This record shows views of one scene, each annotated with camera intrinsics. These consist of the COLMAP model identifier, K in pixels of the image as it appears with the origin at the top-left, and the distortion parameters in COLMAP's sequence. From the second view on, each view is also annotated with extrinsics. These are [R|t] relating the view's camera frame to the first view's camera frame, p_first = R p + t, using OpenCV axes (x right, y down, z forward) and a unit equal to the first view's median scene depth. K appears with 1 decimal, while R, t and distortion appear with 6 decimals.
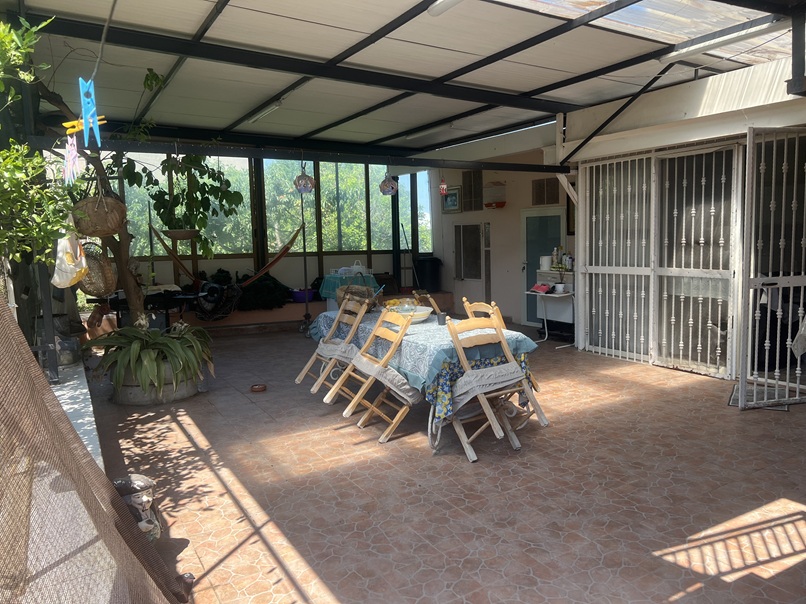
lens RADIAL K [[603.2, 0, 403.6], [0, 603.2, 301.6], [0, 0, 1]] dist [0.047363, -0.057086]
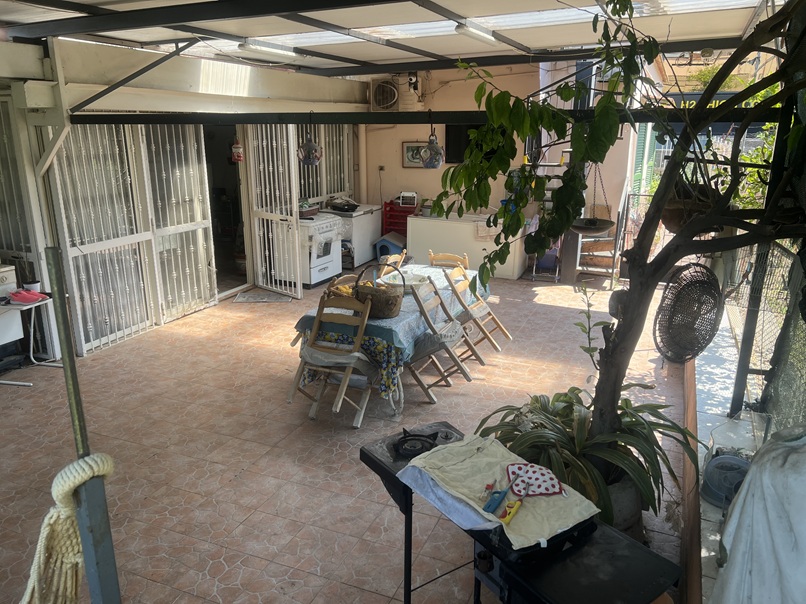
lens RADIAL K [[603.2, 0, 402.8], [0, 603.2, 299.1], [0, 0, 1]] dist [0.047363, -0.057086]
pose [[-0.584285, -0.204022, 0.785485, -0.834398], [0.106040, 0.940393, 0.323136, -0.297767], [-0.804591, 0.272096, -0.527823, 1.578670]]
